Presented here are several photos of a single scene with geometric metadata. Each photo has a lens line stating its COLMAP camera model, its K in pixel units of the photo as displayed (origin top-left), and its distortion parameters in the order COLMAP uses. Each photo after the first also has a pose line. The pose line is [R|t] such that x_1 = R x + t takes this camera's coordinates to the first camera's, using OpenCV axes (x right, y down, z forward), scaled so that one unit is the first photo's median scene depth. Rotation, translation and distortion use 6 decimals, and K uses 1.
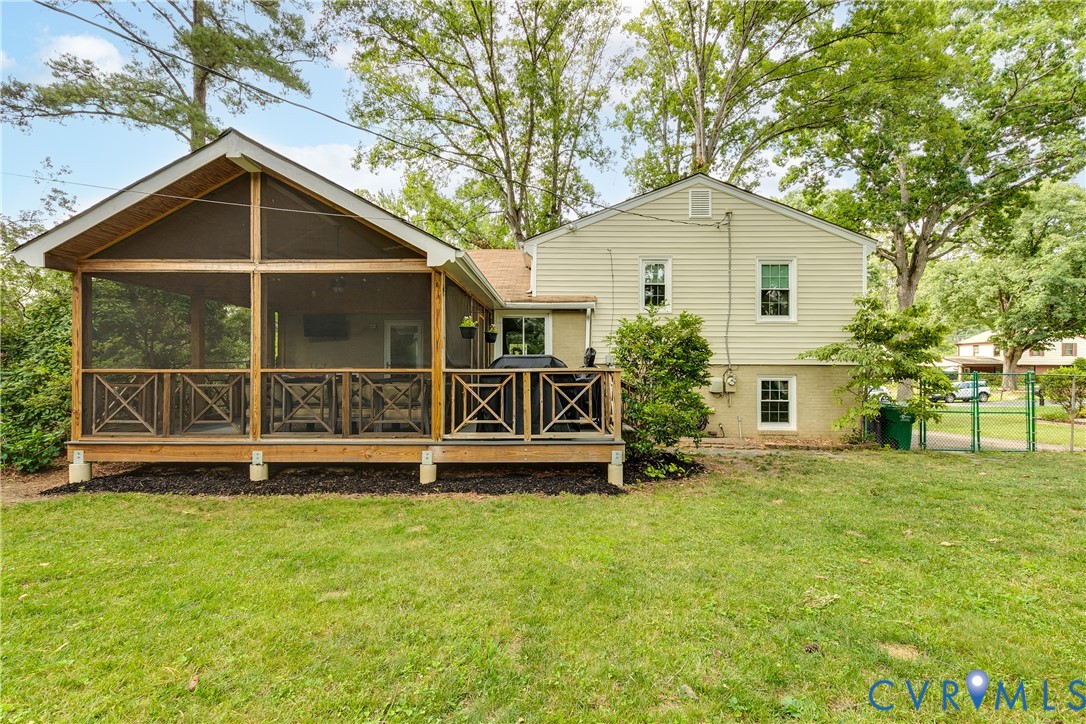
lens RADIAL K [[482.6, 0, 539.2], [0, 482.6, 376.0], [0, 0, 1]] dist [0.003117, -0.000015]
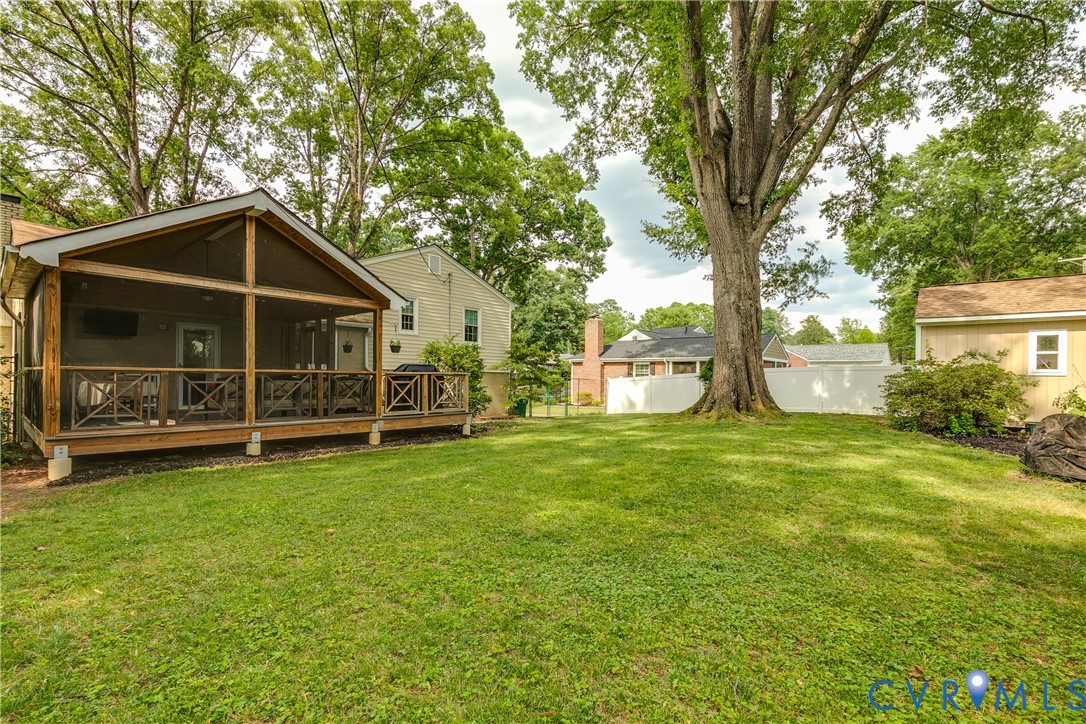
lens RADIAL K [[482.6, 0, 539.2], [0, 482.6, 376.0], [0, 0, 1]] dist [0.003117, -0.000015]
pose [[0.657302, 0.009855, 0.753563, -1.045624], [0.000818, 0.999905, -0.013790, 0.021942], [-0.753627, 0.009681, 0.657231, -0.421719]]
